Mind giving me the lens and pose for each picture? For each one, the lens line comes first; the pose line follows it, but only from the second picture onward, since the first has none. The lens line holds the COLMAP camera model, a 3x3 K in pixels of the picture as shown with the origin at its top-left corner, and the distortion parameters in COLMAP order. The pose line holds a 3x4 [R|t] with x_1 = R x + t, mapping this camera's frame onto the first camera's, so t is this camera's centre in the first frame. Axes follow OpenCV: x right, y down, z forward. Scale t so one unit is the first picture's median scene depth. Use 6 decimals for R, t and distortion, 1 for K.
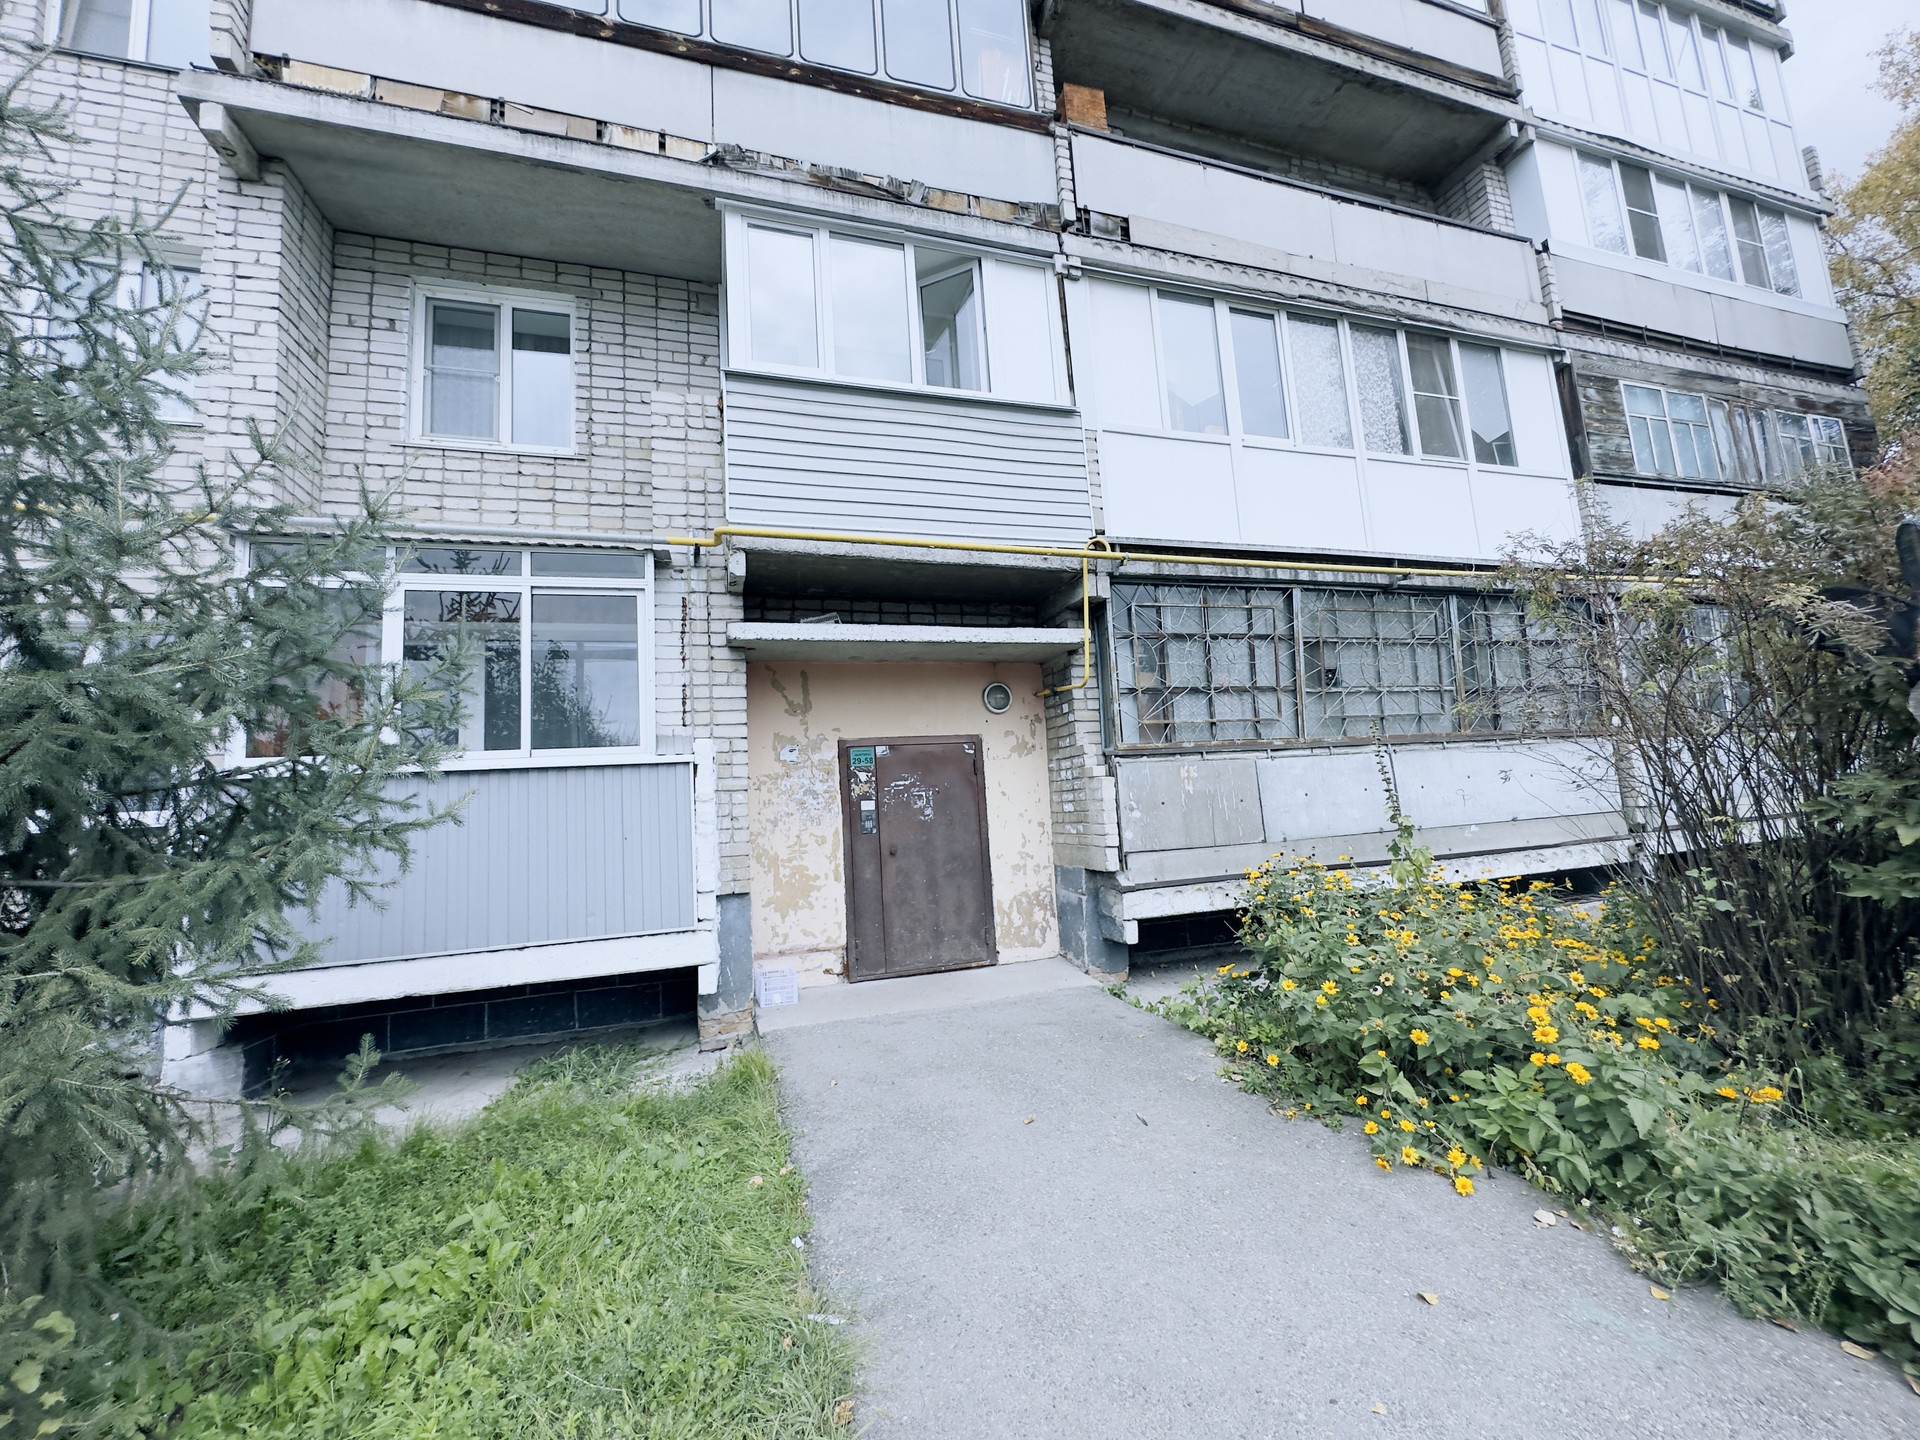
lens RADIAL K [[765.4, 0, 960.0], [0, 765.4, 720.0], [0, 0, 1]] dist [-0.000553, 0.000111]
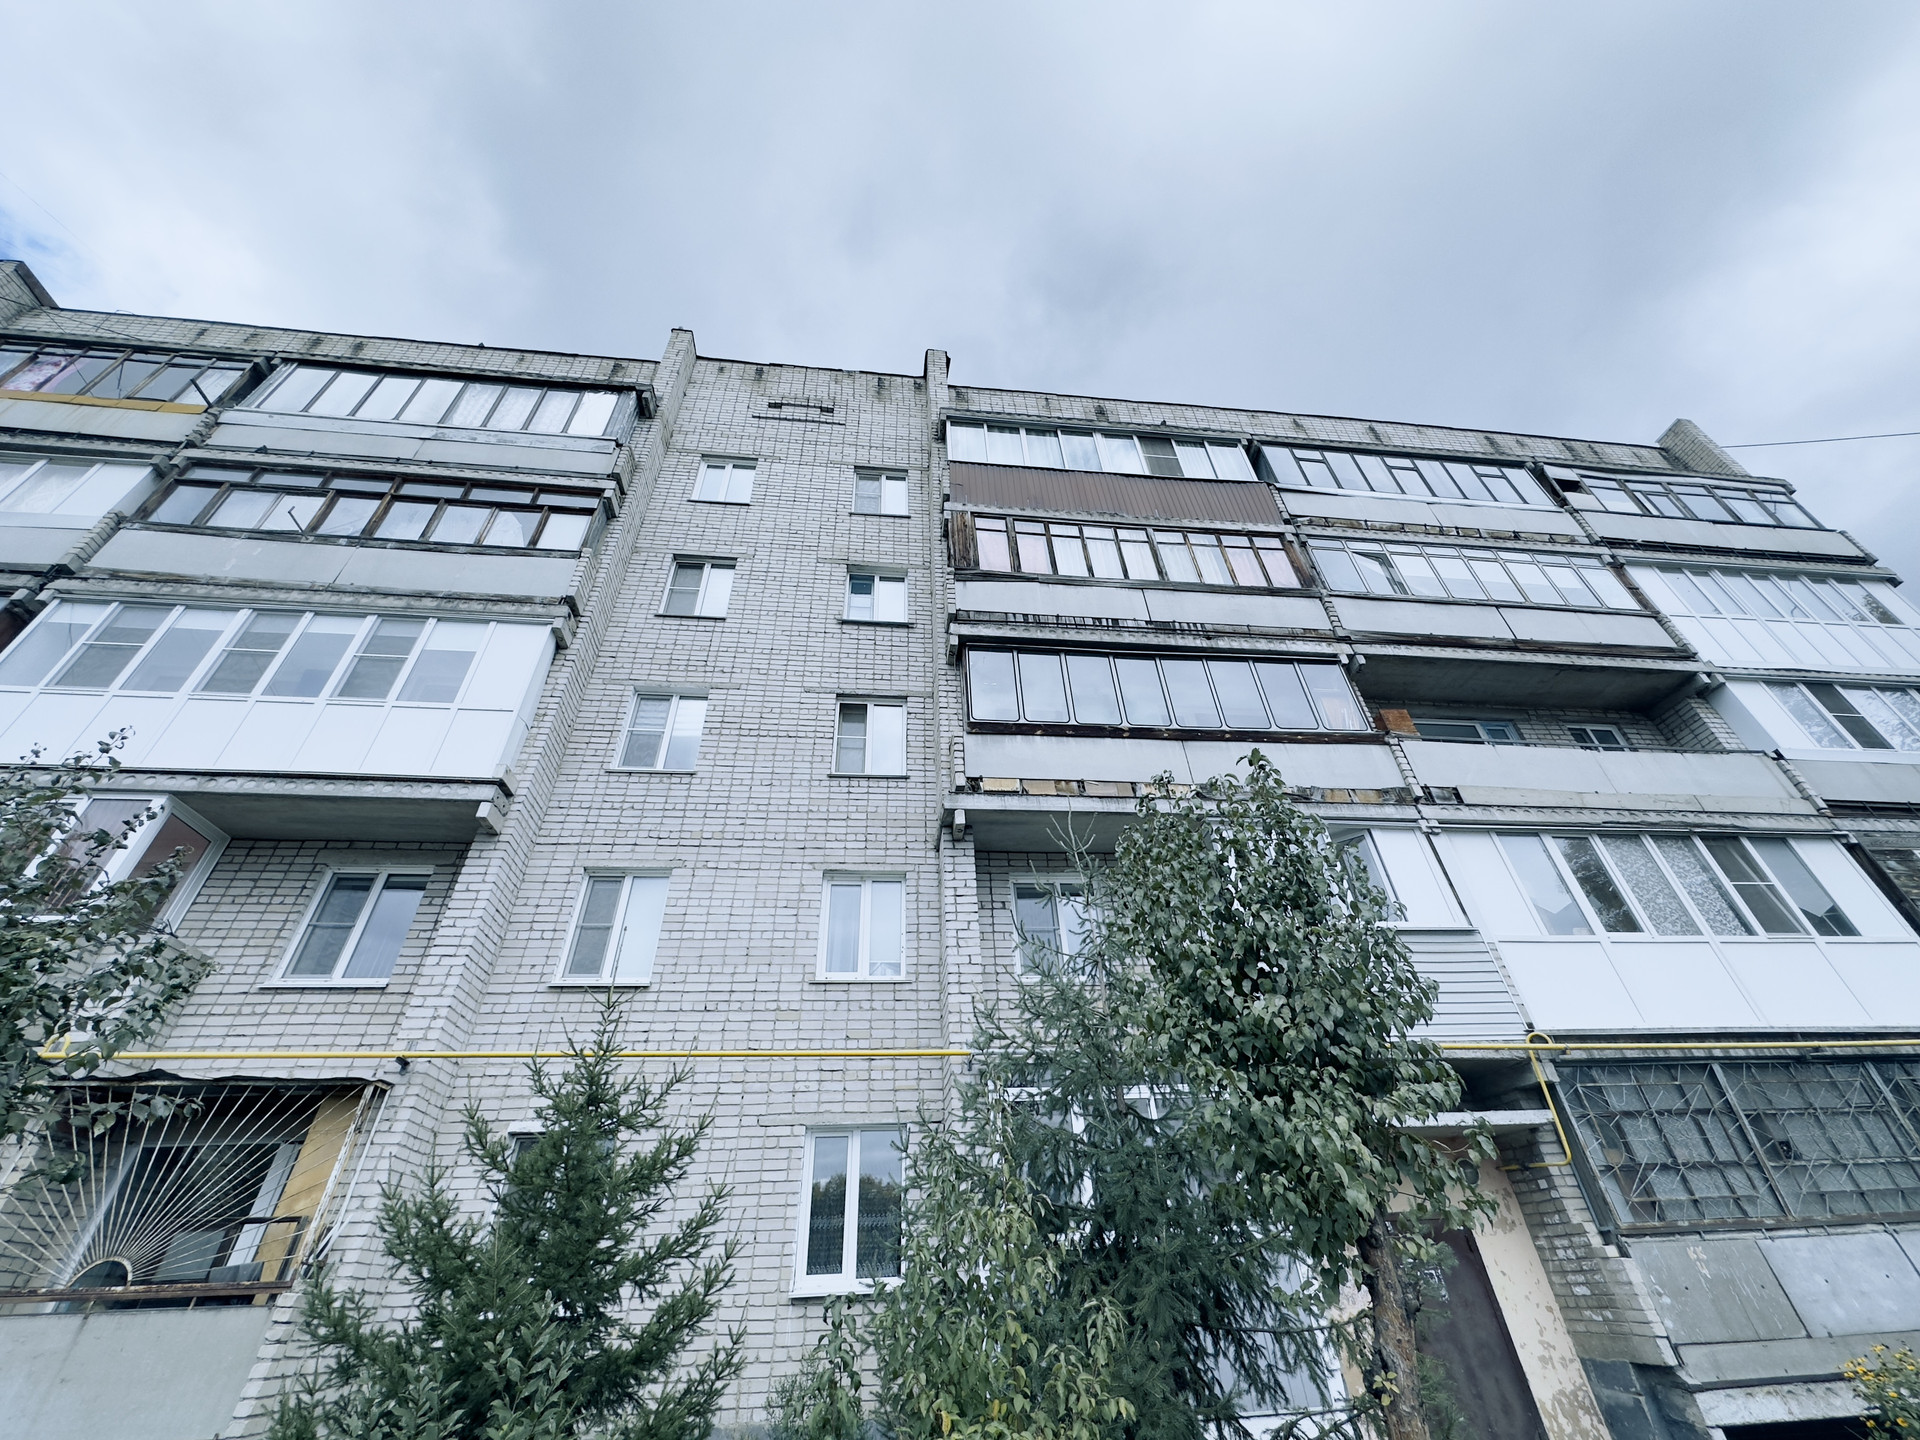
lens RADIAL K [[765.4, 0, 960.0], [0, 765.4, 720.0], [0, 0, 1]] dist [-0.000553, 0.000111]
pose [[0.980799, -0.098264, -0.168455, -0.452645], [0.001904, 0.868566, -0.495570, -0.052472], [0.195011, 0.485734, 0.852076, -0.486978]]
